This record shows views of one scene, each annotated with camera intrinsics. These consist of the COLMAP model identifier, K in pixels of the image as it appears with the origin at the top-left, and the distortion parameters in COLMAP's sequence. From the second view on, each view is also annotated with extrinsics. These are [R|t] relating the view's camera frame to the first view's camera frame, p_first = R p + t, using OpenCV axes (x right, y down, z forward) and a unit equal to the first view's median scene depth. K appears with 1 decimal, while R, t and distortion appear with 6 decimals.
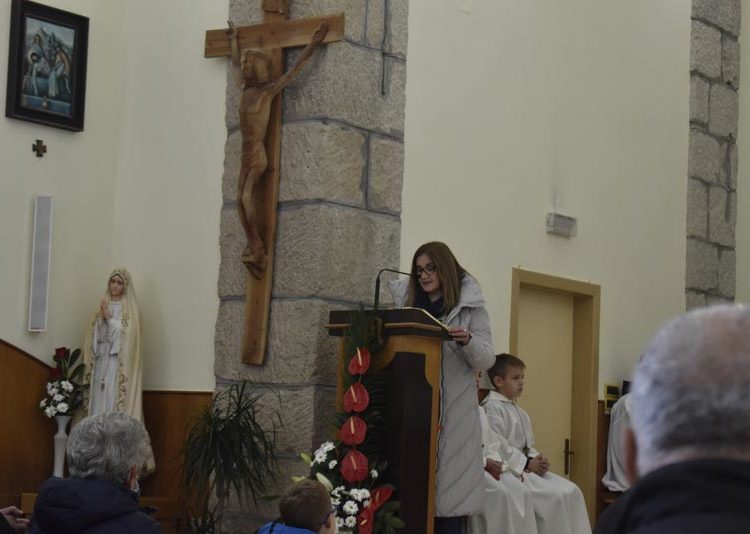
lens RADIAL K [[1981.4, 0, 349.5], [0, 1981.4, 281.2], [0, 0, 1]] dist [0.013358, 0.601138]
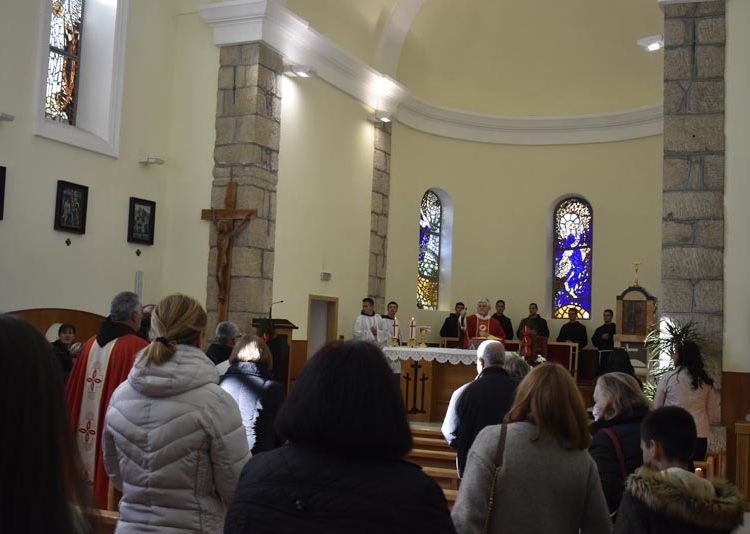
lens RADIAL K [[1019.1, 0, 375.0], [0, 1019.1, 267.0], [0, 0, 1]] dist [-0.008088, 0.003309]
pose [[0.978202, 0.016538, 0.206995, -0.112576], [-0.022993, 0.999320, 0.028815, -0.082725], [-0.206378, -0.032947, 0.977918, -0.351760]]
